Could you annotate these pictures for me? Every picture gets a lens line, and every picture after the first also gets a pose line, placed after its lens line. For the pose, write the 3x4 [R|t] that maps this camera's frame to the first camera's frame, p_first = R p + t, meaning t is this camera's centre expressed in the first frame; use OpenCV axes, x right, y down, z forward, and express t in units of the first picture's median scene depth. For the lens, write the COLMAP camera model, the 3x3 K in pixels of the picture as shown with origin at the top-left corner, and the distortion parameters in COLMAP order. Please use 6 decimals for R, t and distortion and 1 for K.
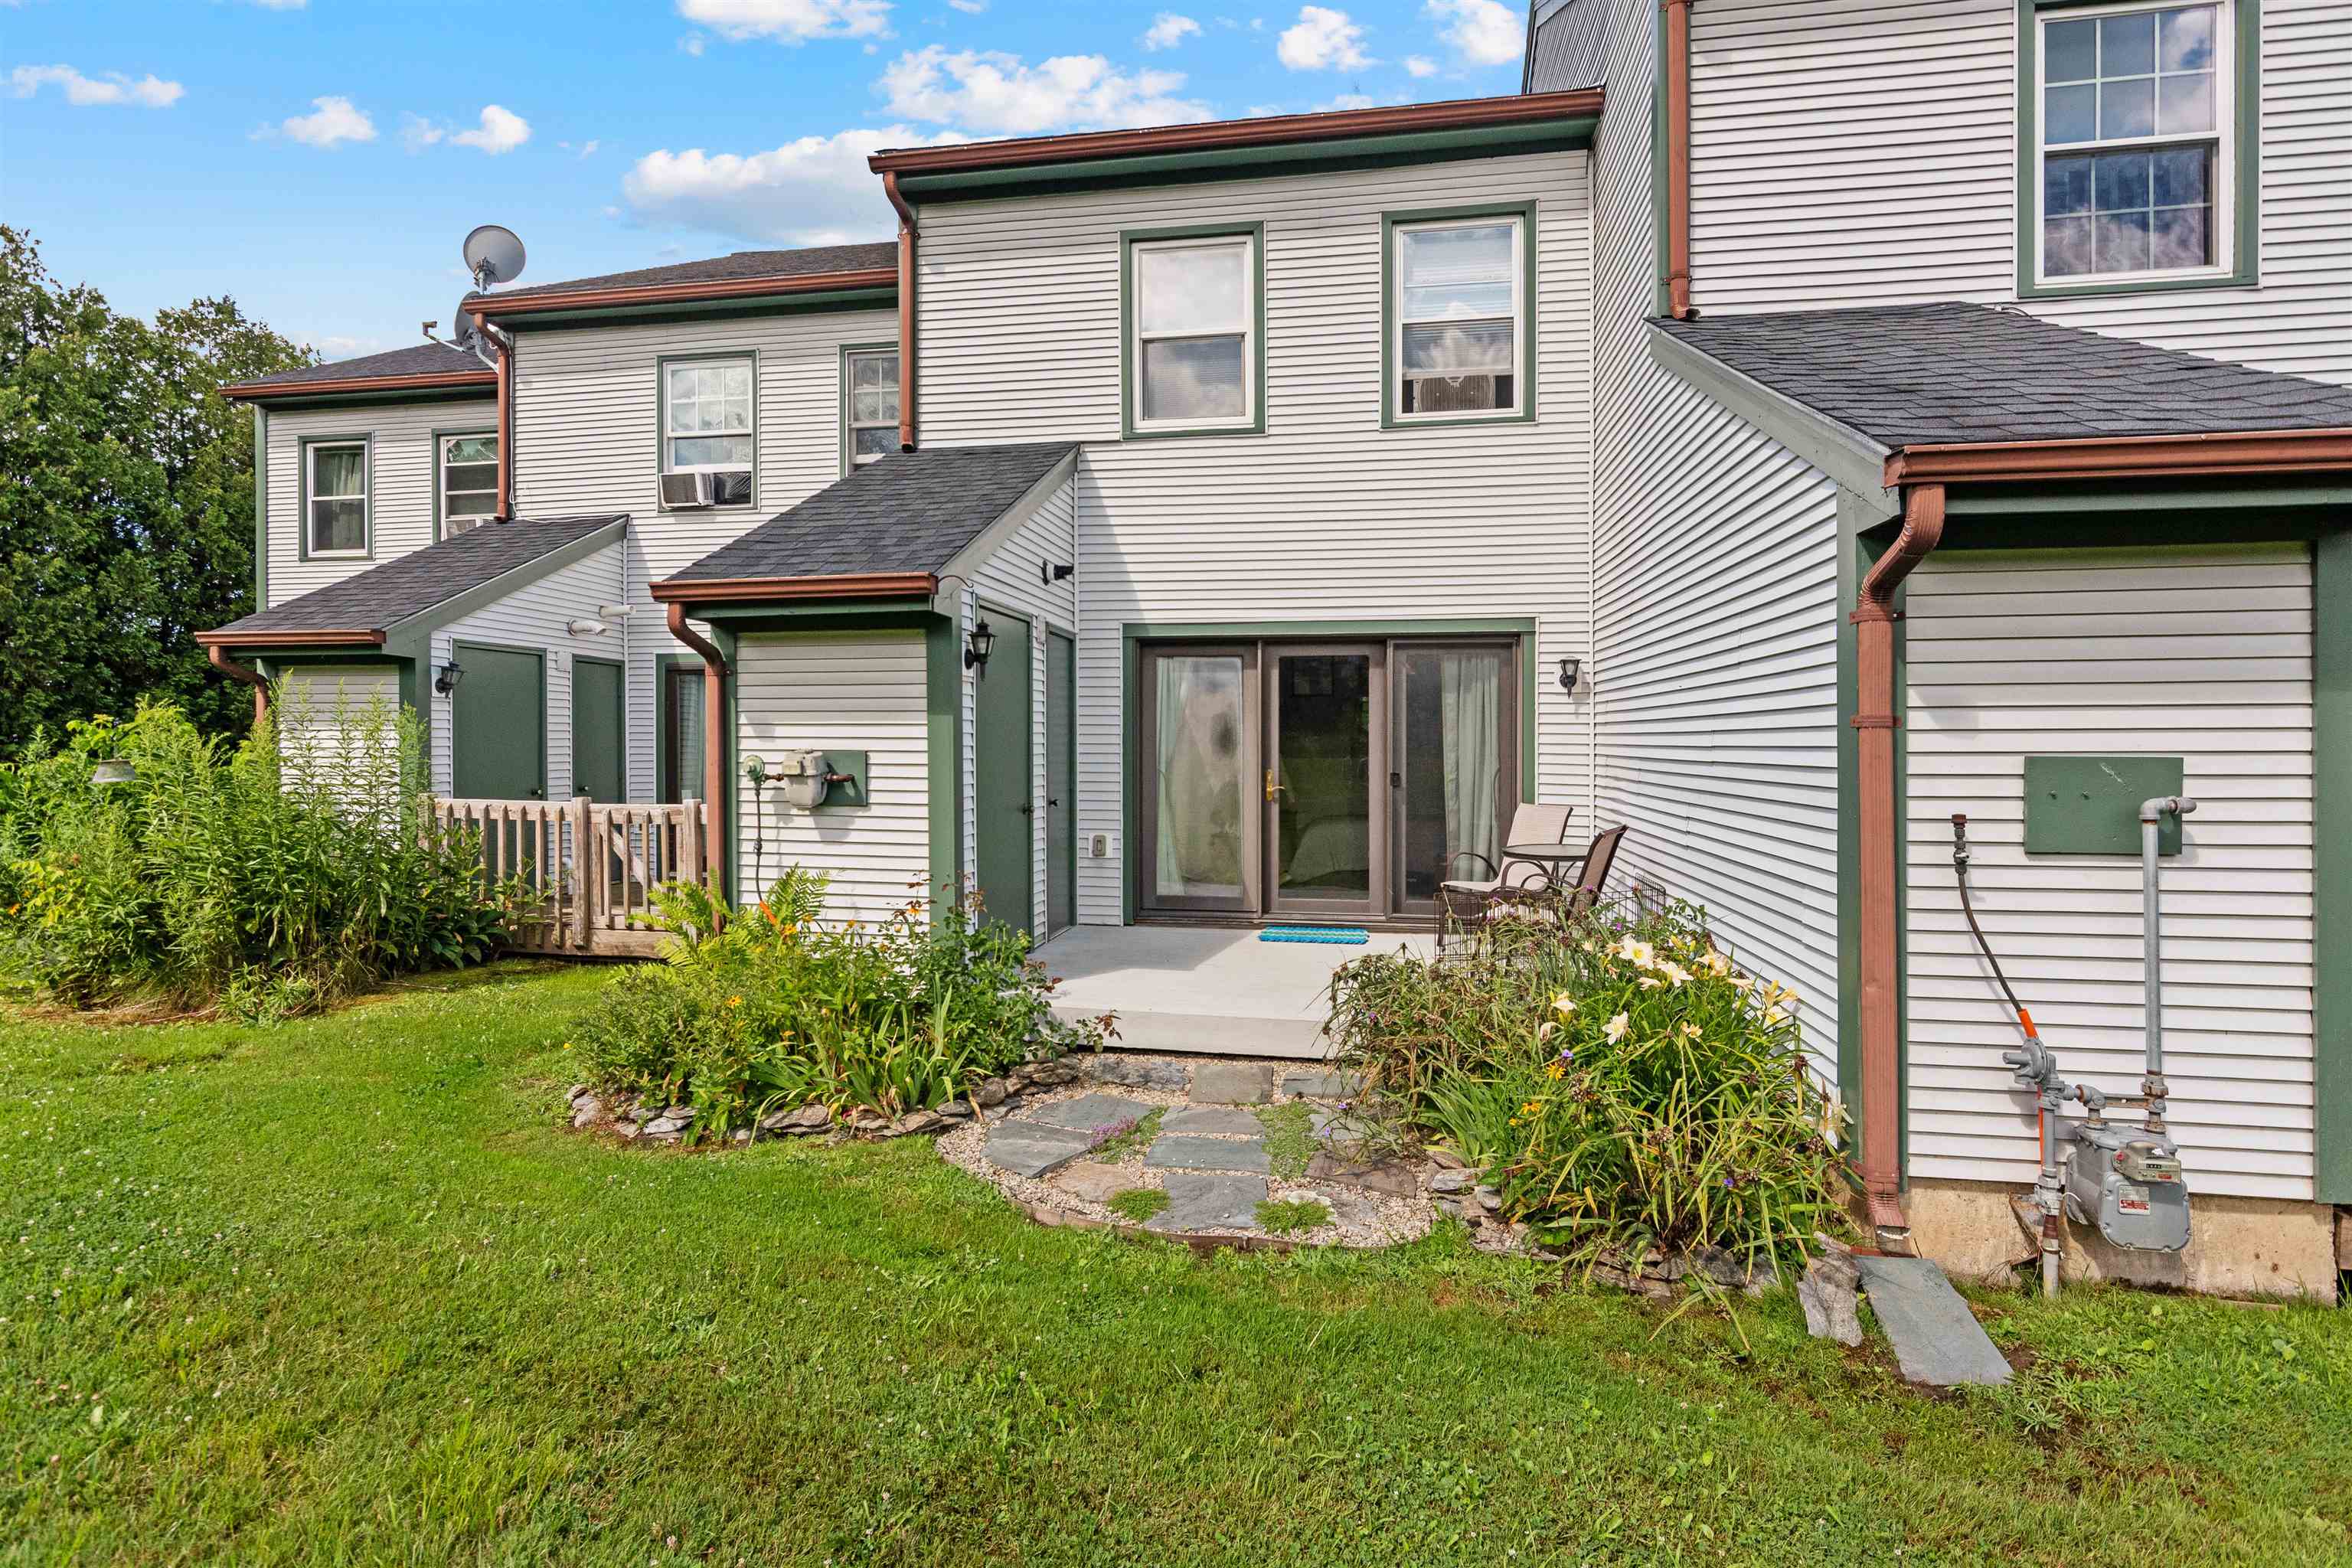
lens RADIAL K [[1151.1, 0, 1172.8], [0, 1151.1, 772.1], [0, 0, 1]] dist [-0.000120, 0.001060]
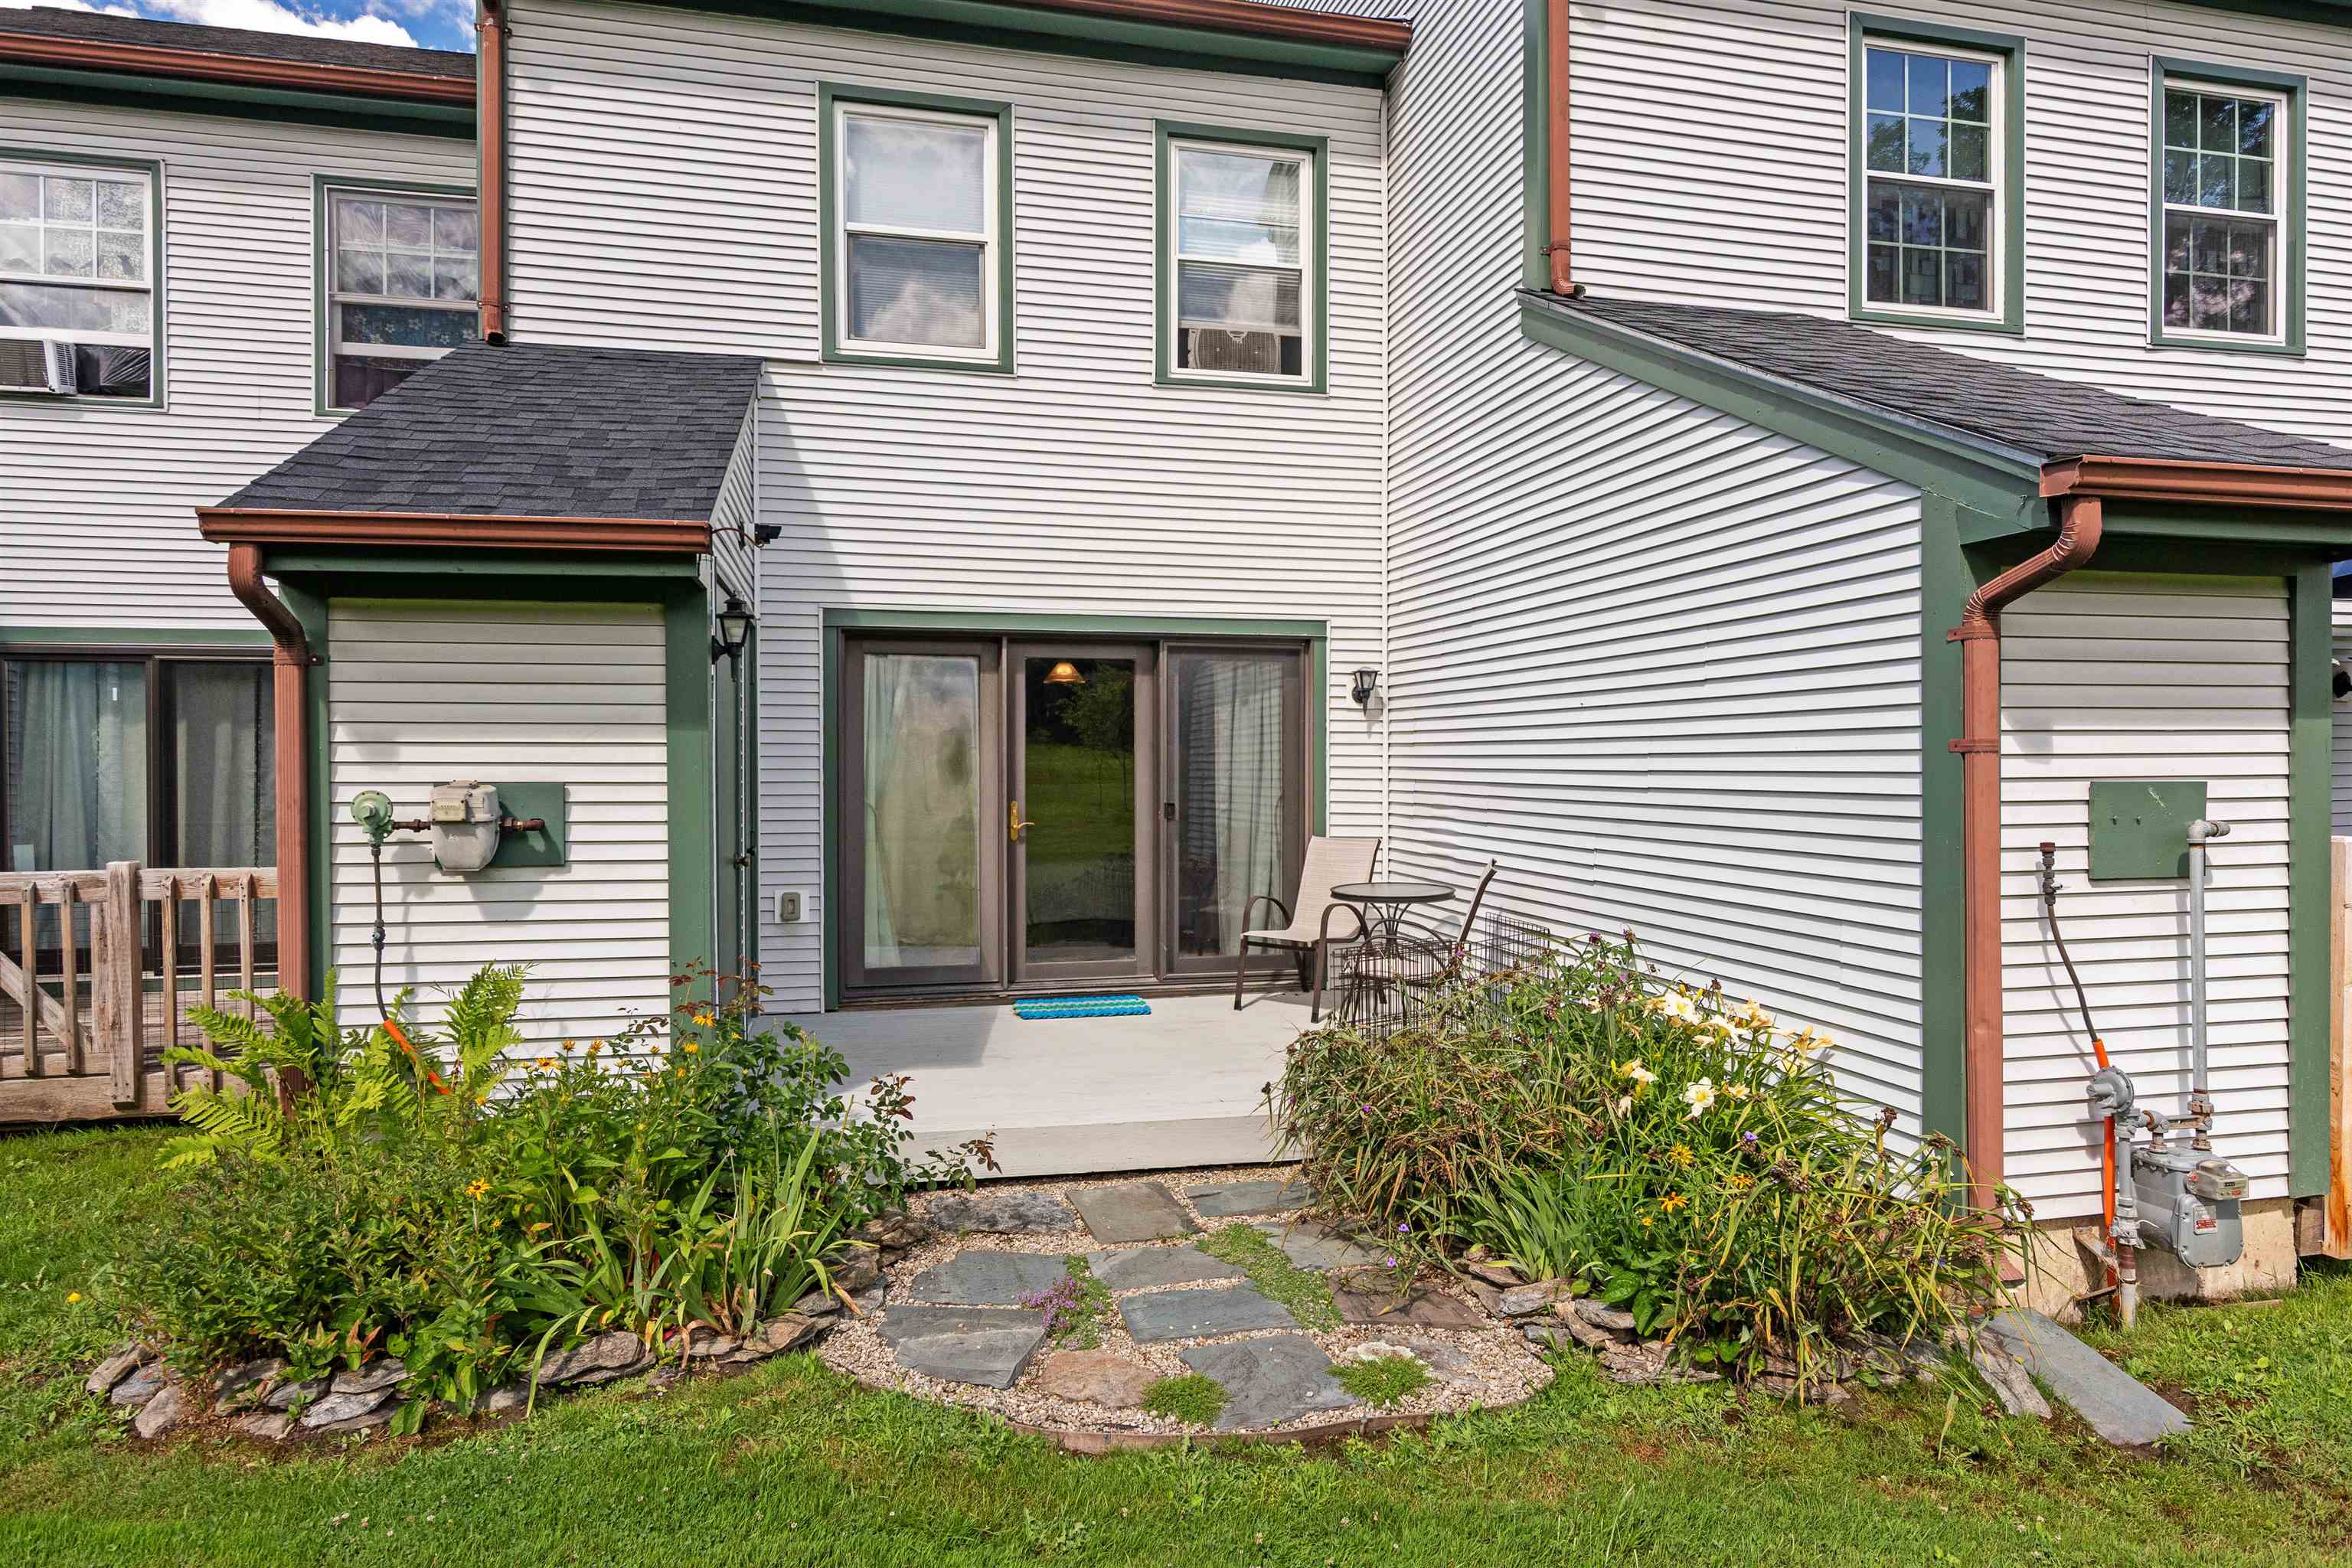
lens RADIAL K [[1361.9, 0, 1175.9], [0, 1361.9, 796.8], [0, 0, 1]] dist [-0.001643, 0.000760]
pose [[0.920521, -0.012425, 0.390495, -0.250841], [0.012700, 0.999918, 0.001877, -0.007483], [-0.390486, 0.003232, 0.920603, 0.136531]]
